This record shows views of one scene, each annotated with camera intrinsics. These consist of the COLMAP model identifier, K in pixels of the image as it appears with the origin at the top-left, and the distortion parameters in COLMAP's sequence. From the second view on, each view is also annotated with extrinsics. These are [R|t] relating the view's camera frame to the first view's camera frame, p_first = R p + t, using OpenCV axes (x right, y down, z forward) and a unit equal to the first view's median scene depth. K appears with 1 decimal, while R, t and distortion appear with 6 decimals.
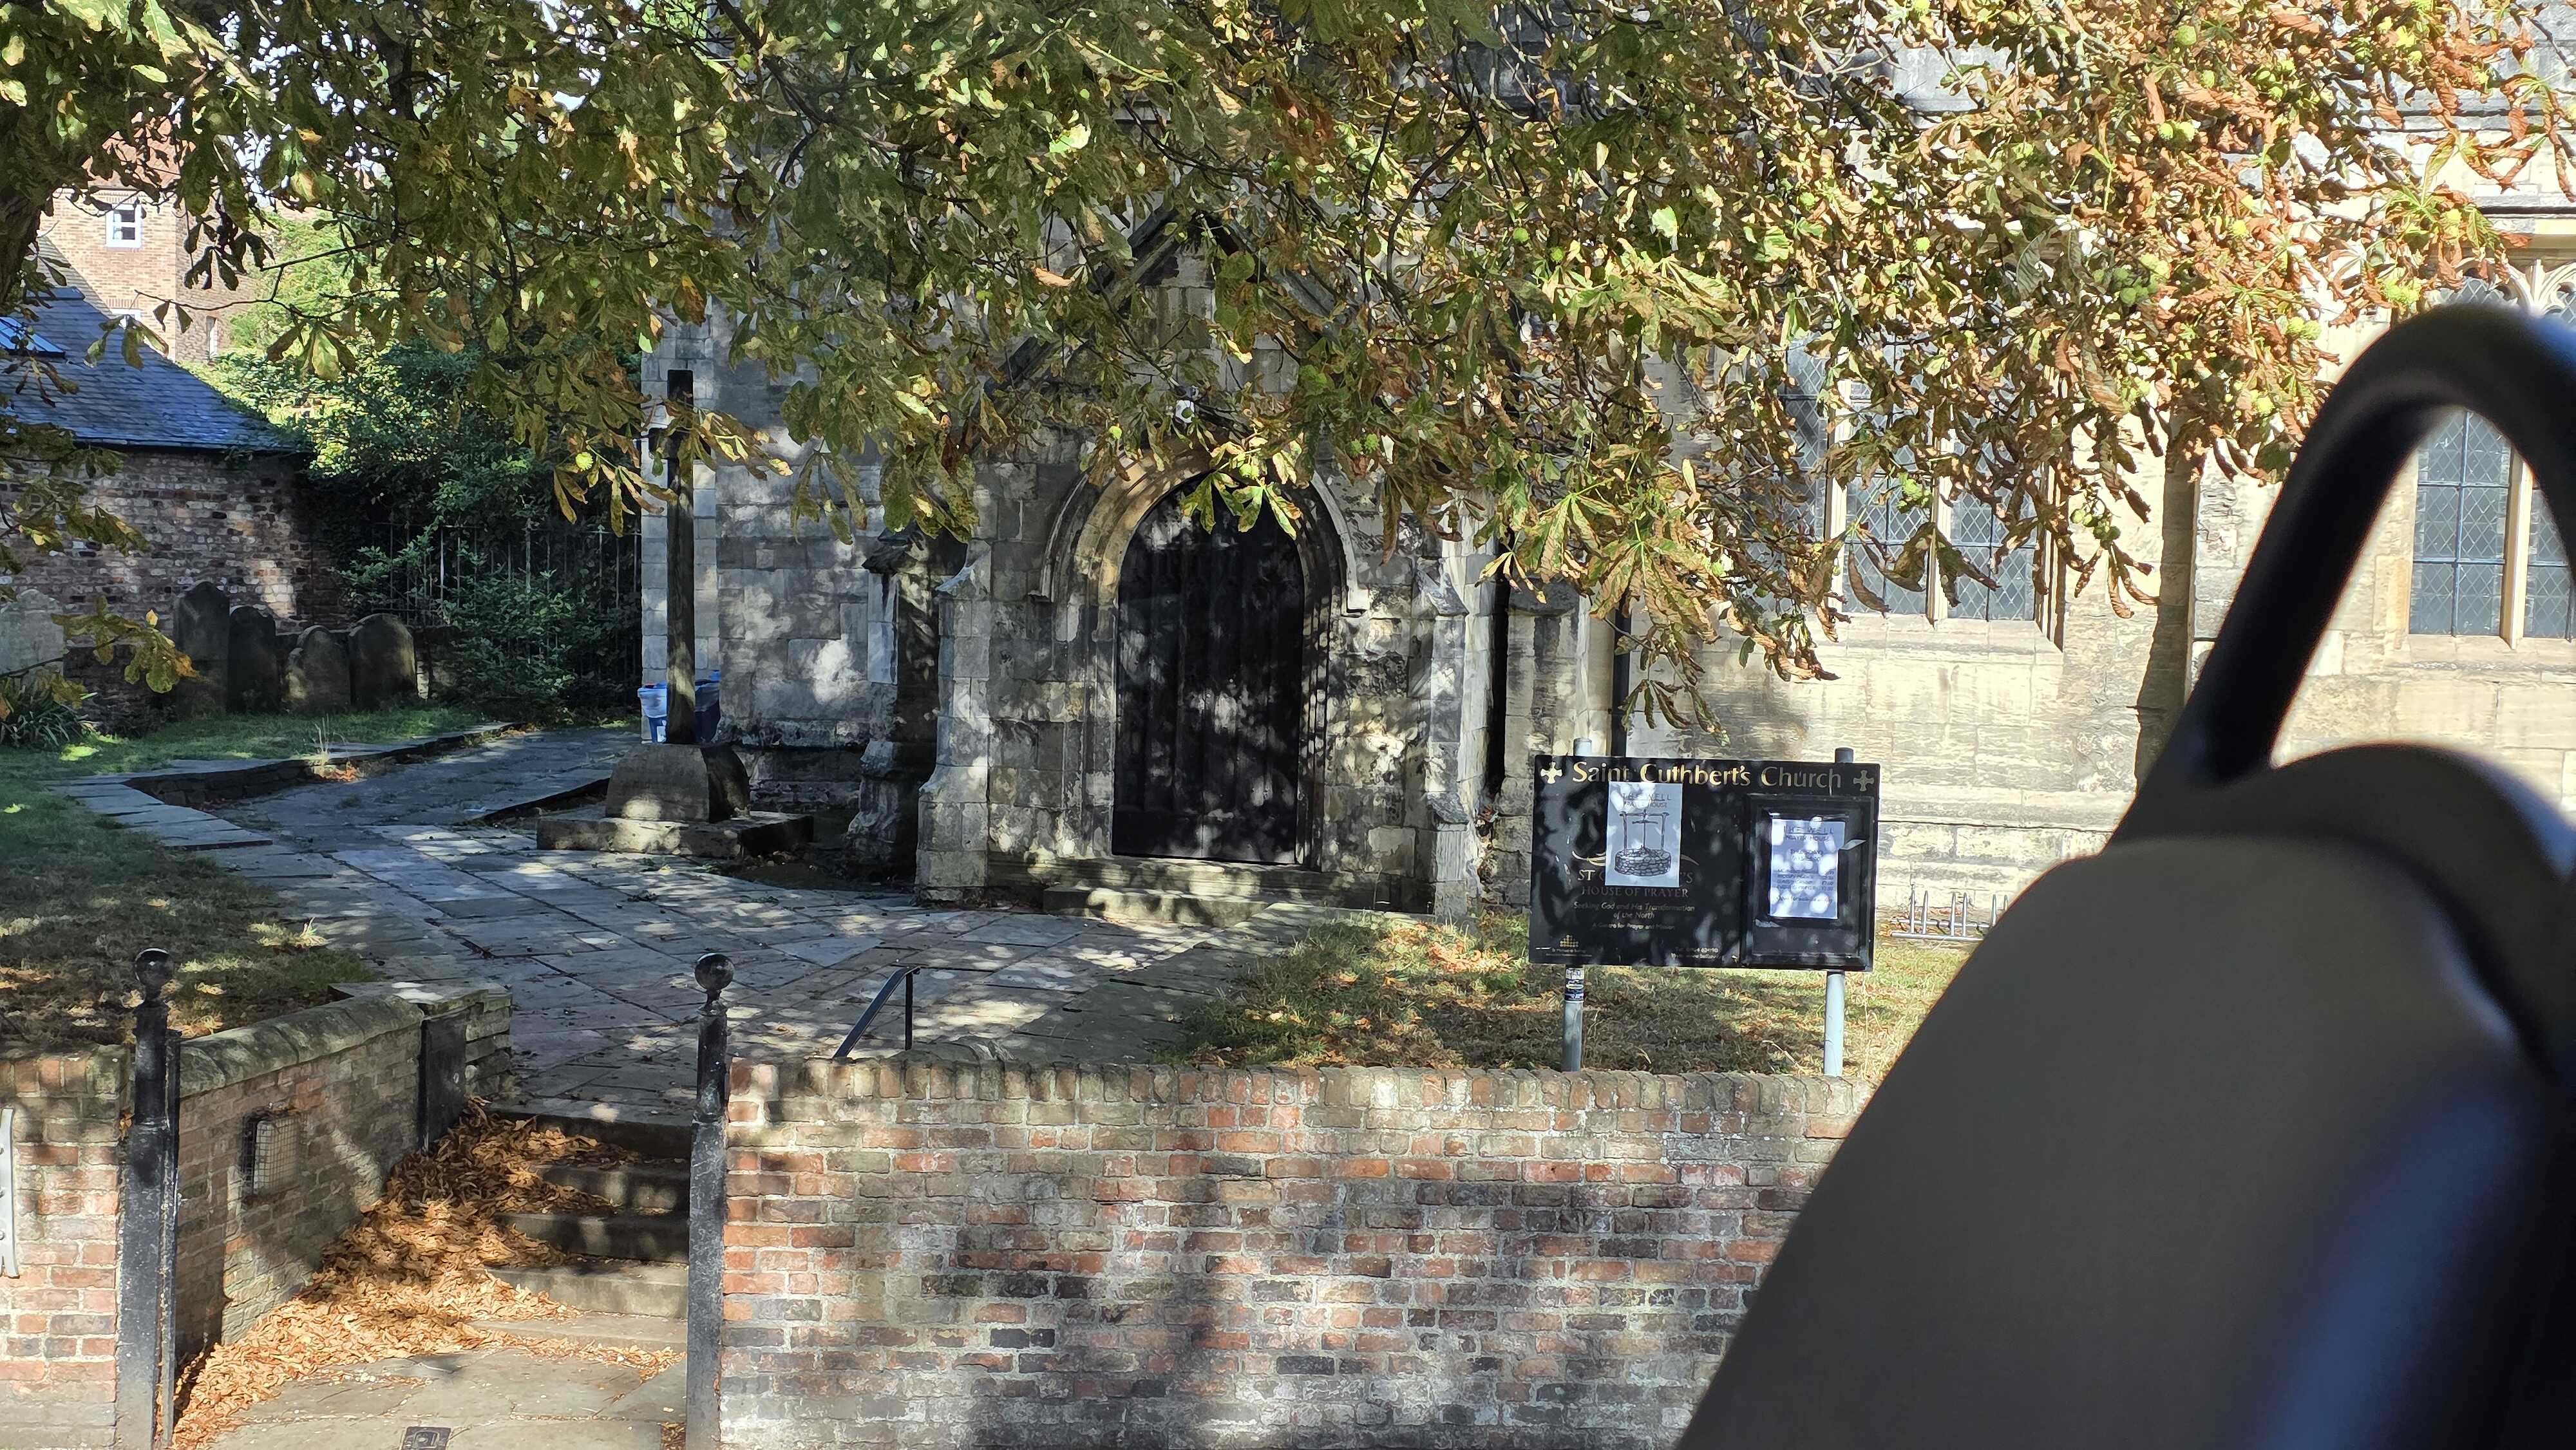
lens RADIAL K [[3279.7, 0, 1288.0], [0, 3279.7, 725.0], [0, 0, 1]] dist [0.217801, -0.536529]
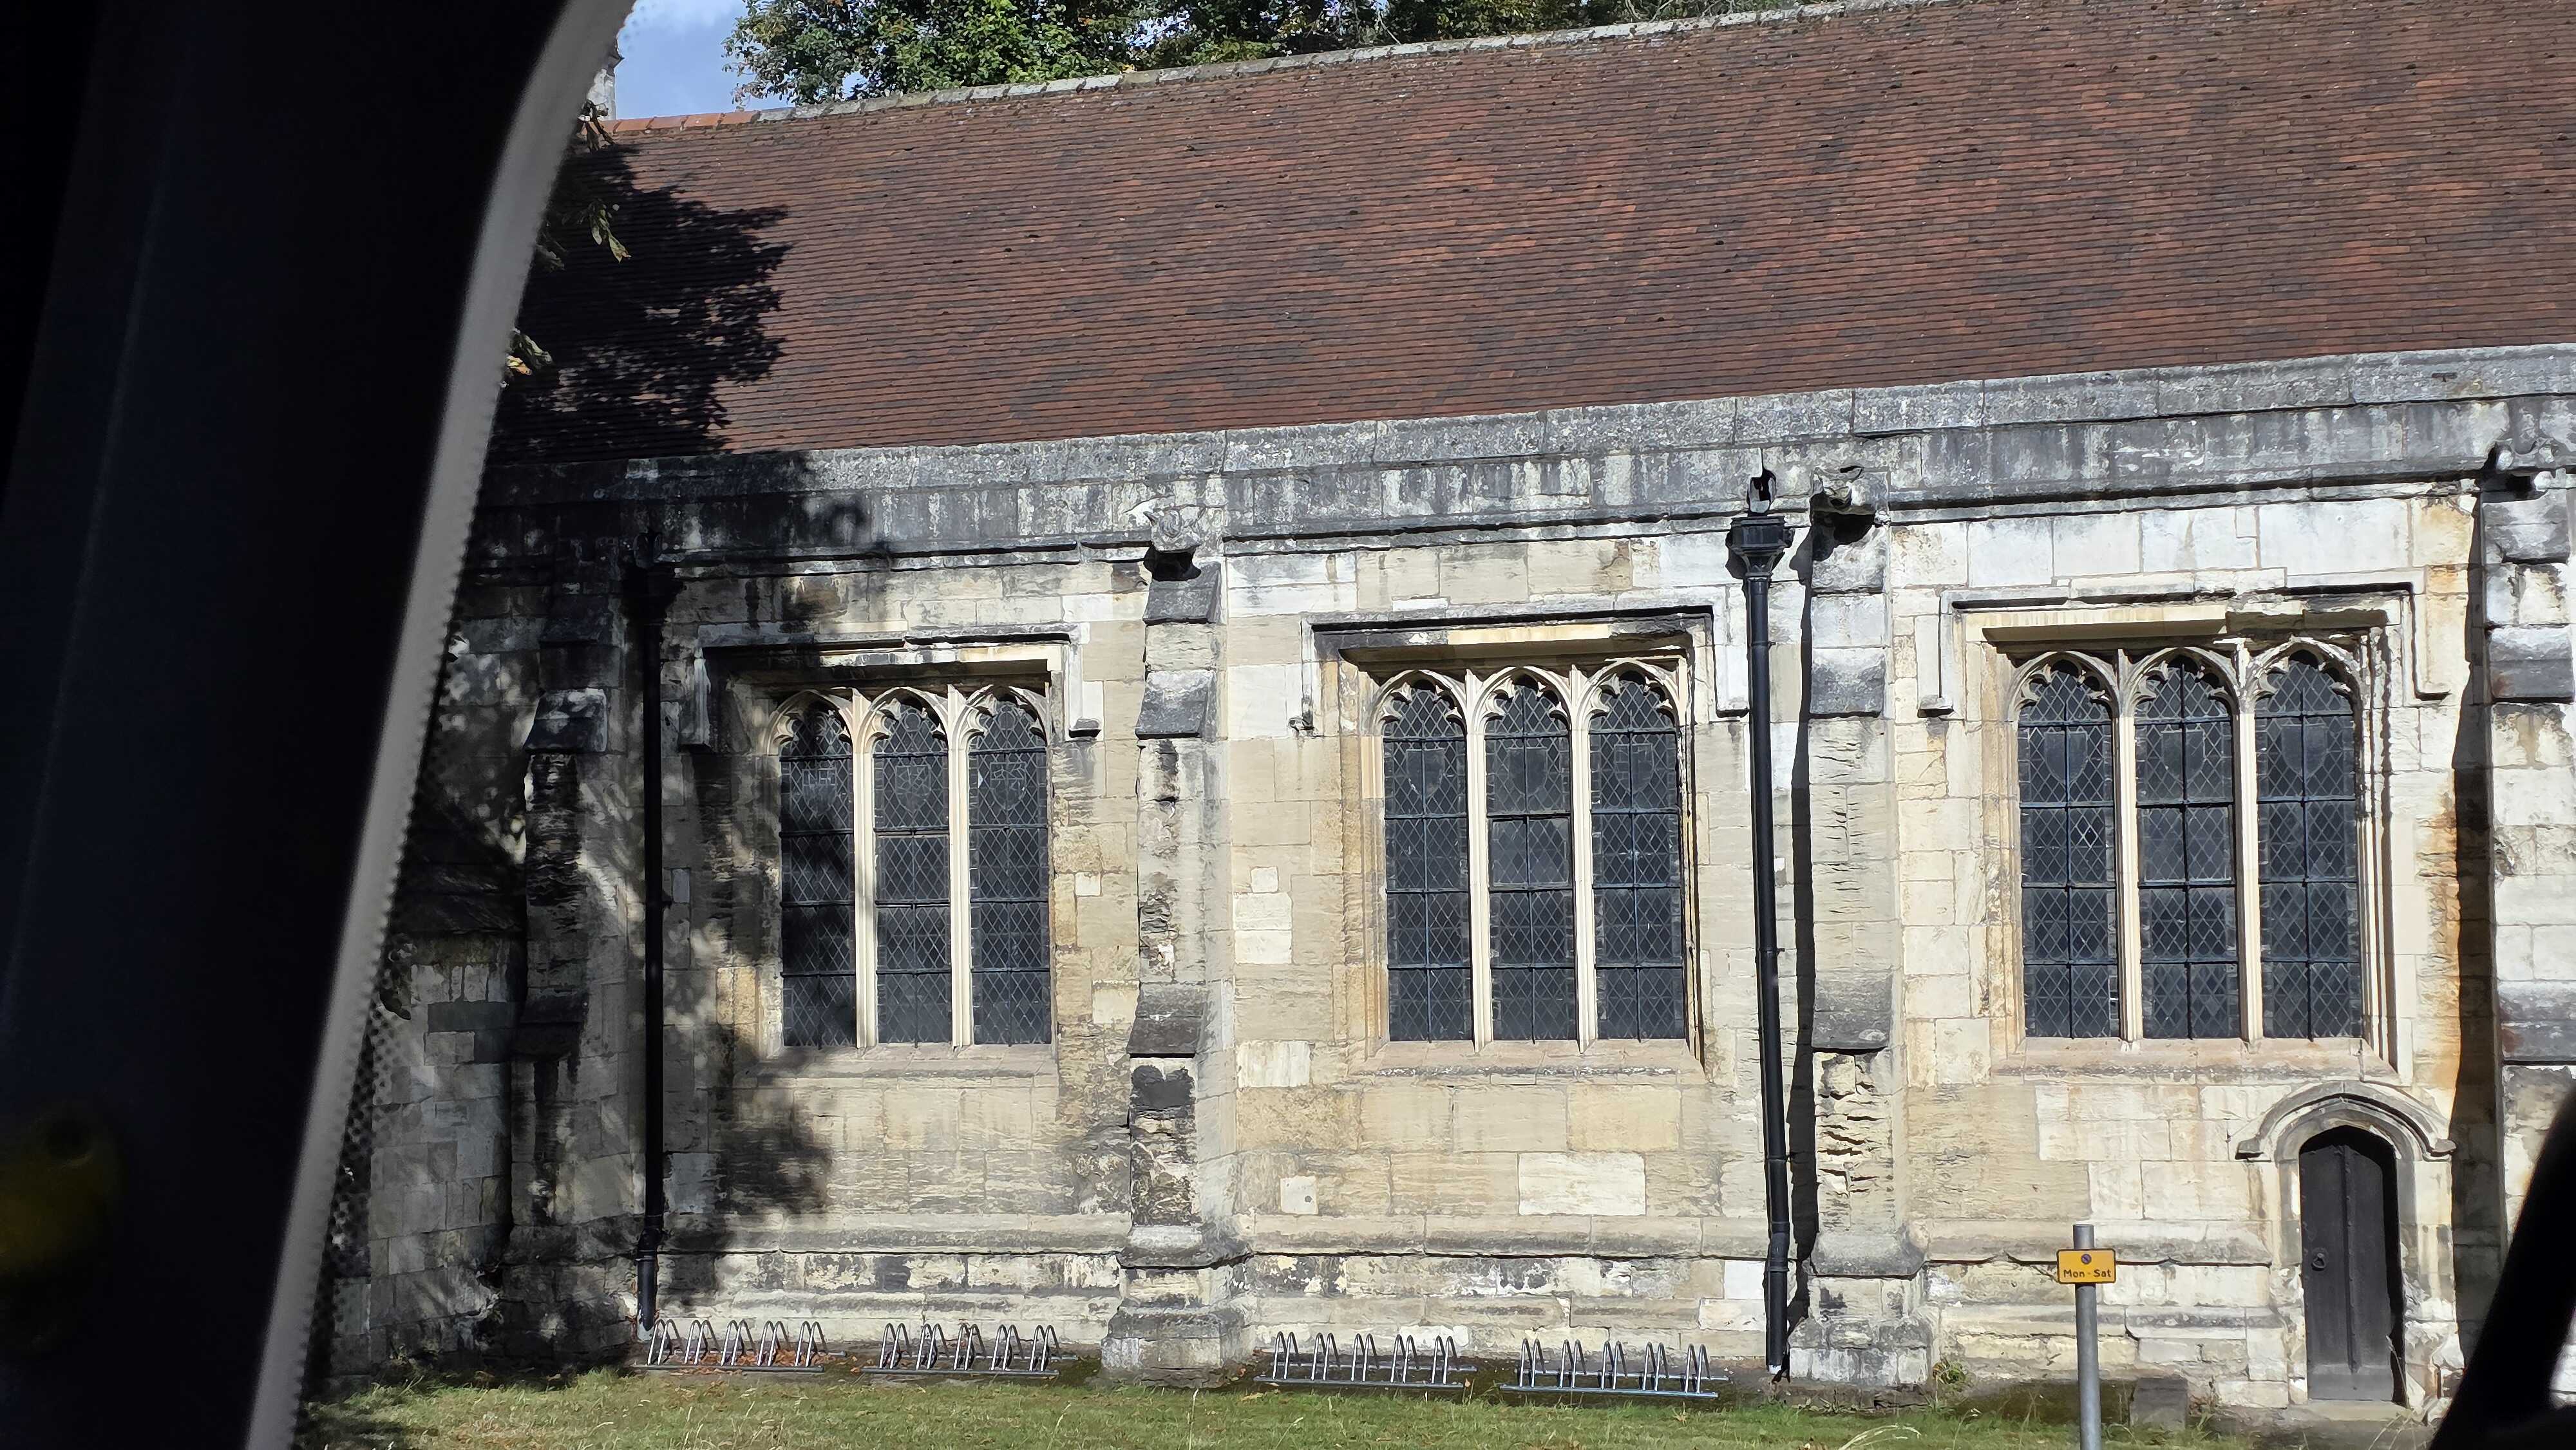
lens RADIAL K [[3279.7, 0, 1288.0], [0, 3279.7, 725.0], [0, 0, 1]] dist [0.217801, -0.536529]
pose [[0.996717, -0.047855, -0.065308, 0.373063], [0.038646, 0.990006, -0.135625, 0.011396], [0.071146, 0.132656, 0.988605, 0.007574]]
